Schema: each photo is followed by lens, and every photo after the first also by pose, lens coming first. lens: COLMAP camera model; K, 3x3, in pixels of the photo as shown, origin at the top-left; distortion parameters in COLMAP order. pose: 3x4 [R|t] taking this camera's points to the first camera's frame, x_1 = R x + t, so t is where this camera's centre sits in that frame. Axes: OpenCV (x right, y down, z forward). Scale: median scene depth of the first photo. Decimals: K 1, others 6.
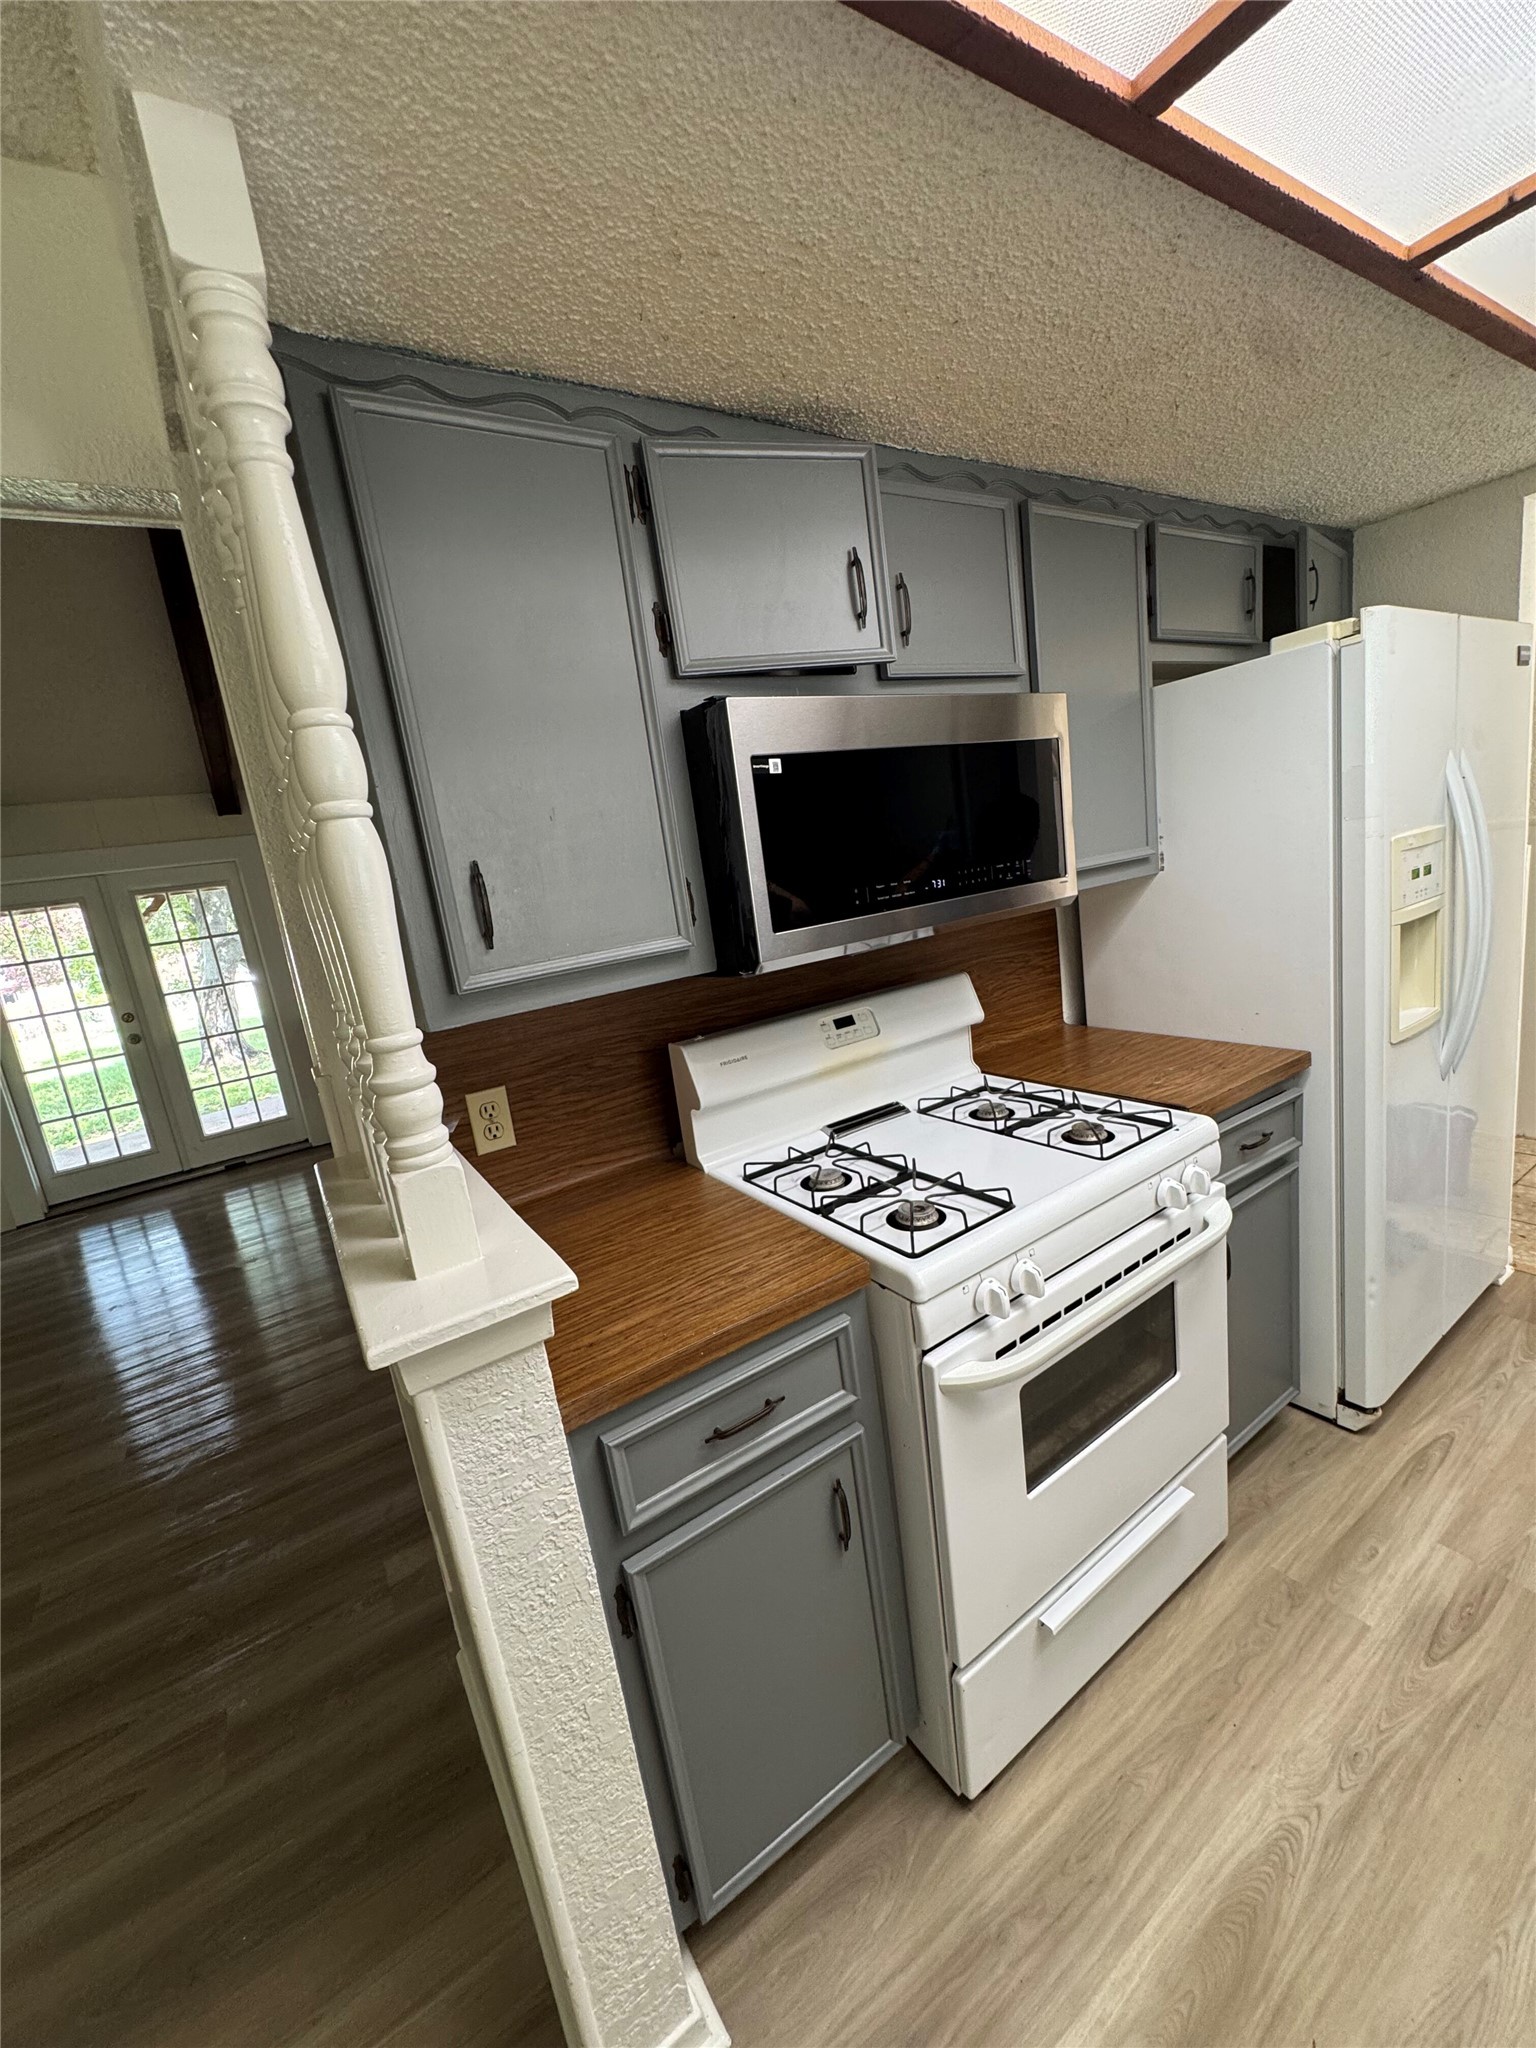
lens RADIAL K [[818.9, 0, 768.2], [0, 818.9, 1025.7], [0, 0, 1]] dist [-0.003220, 0.000321]
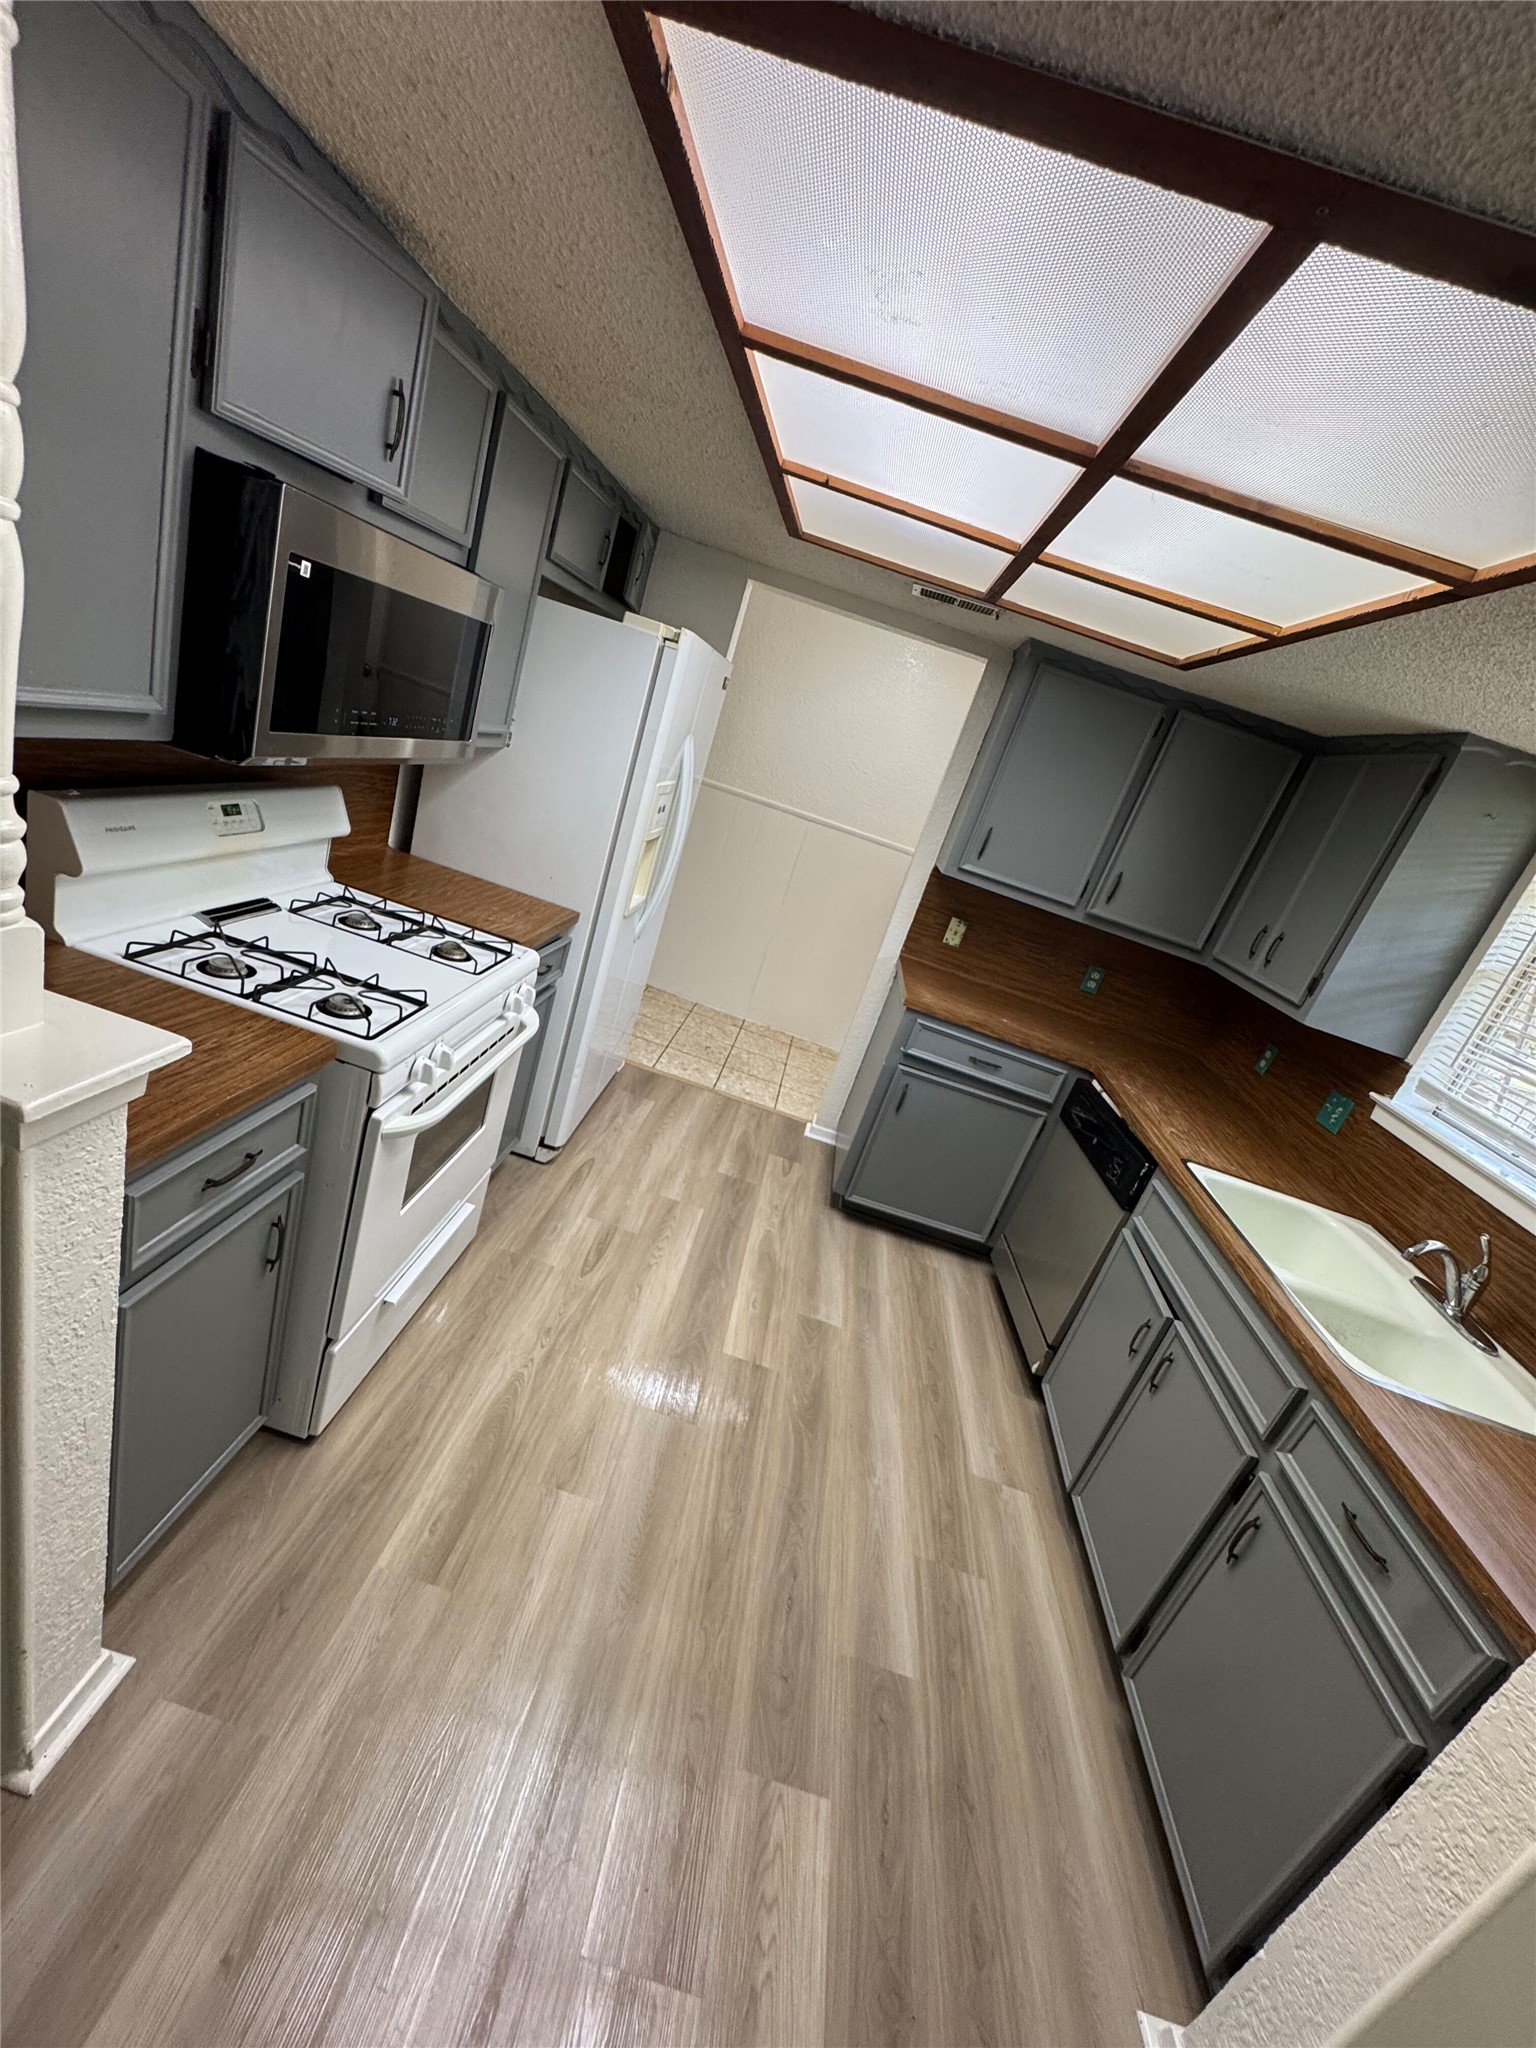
lens RADIAL K [[818.9, 0, 768.2], [0, 818.9, 1025.7], [0, 0, 1]] dist [-0.003220, 0.000321]
pose [[0.562555, 0.041113, 0.825737, -0.403012], [-0.229514, 0.967272, 0.108203, -0.009261], [-0.794264, -0.250388, 0.553580, -0.132950]]
